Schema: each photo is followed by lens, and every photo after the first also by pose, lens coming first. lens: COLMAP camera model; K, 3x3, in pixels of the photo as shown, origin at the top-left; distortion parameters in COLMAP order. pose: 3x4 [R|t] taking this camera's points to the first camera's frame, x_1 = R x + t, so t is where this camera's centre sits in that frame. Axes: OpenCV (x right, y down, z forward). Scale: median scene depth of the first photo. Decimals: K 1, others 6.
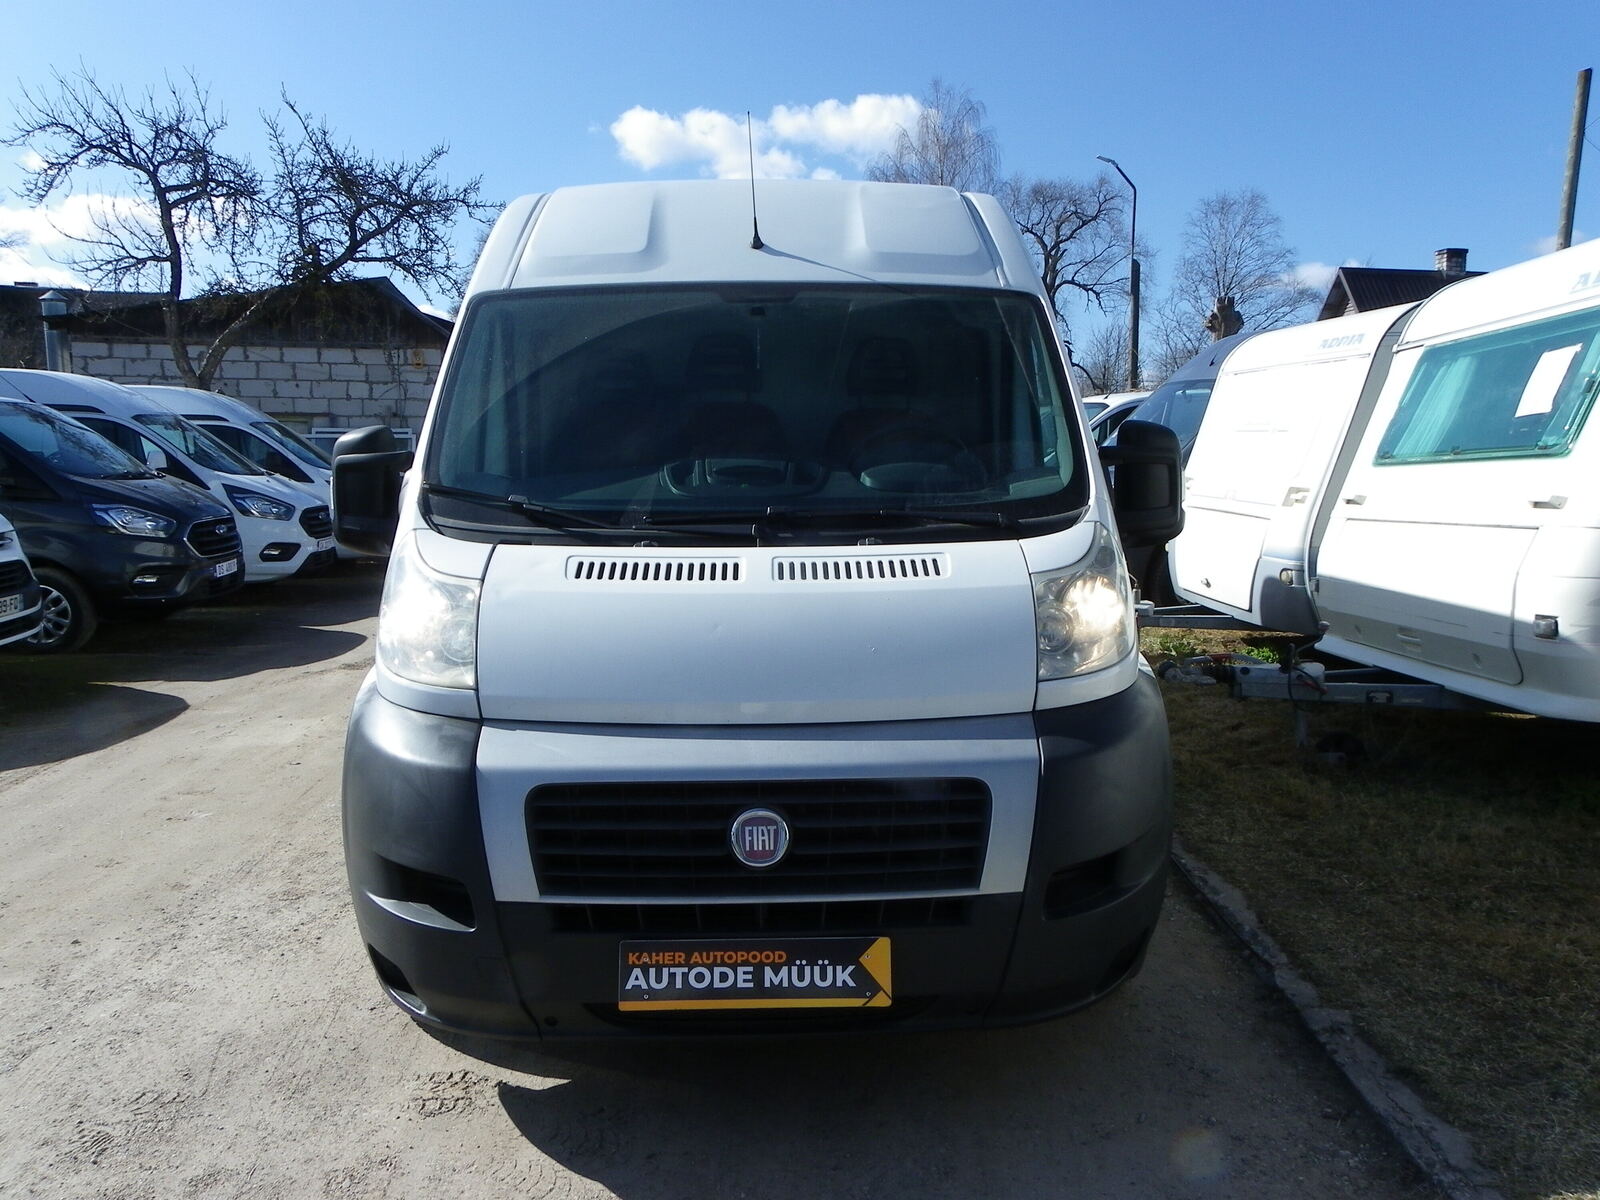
lens RADIAL K [[1212.3, 0, 800.0], [0, 1212.3, 600.0], [0, 0, 1]] dist [-0.017069, 0.009376]
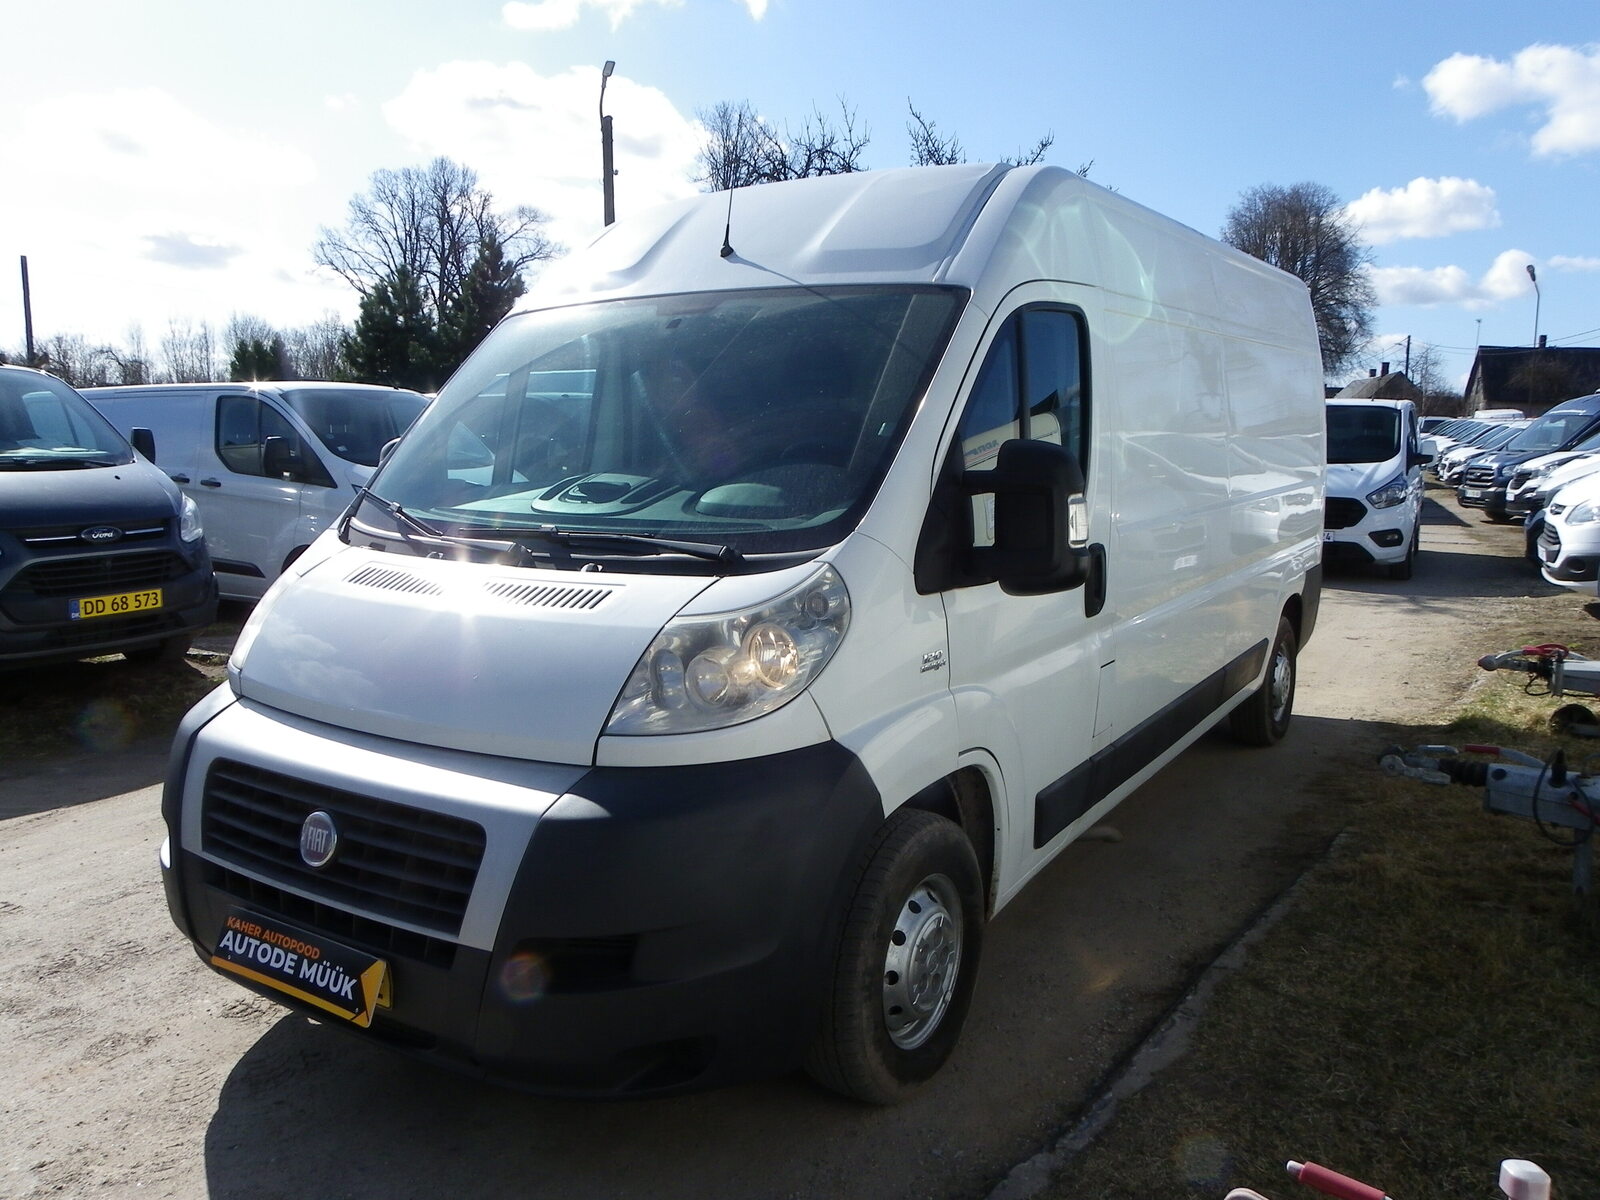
lens RADIAL K [[1205.2, 0, 800.0], [0, 1205.2, 600.0], [0, 0, 1]] dist [-0.005113, -0.007163]
pose [[0.825556, 0.086811, -0.557602, 0.884125], [-0.078243, 0.996161, 0.039247, -0.087698], [0.558869, 0.011228, 0.829180, 0.353711]]
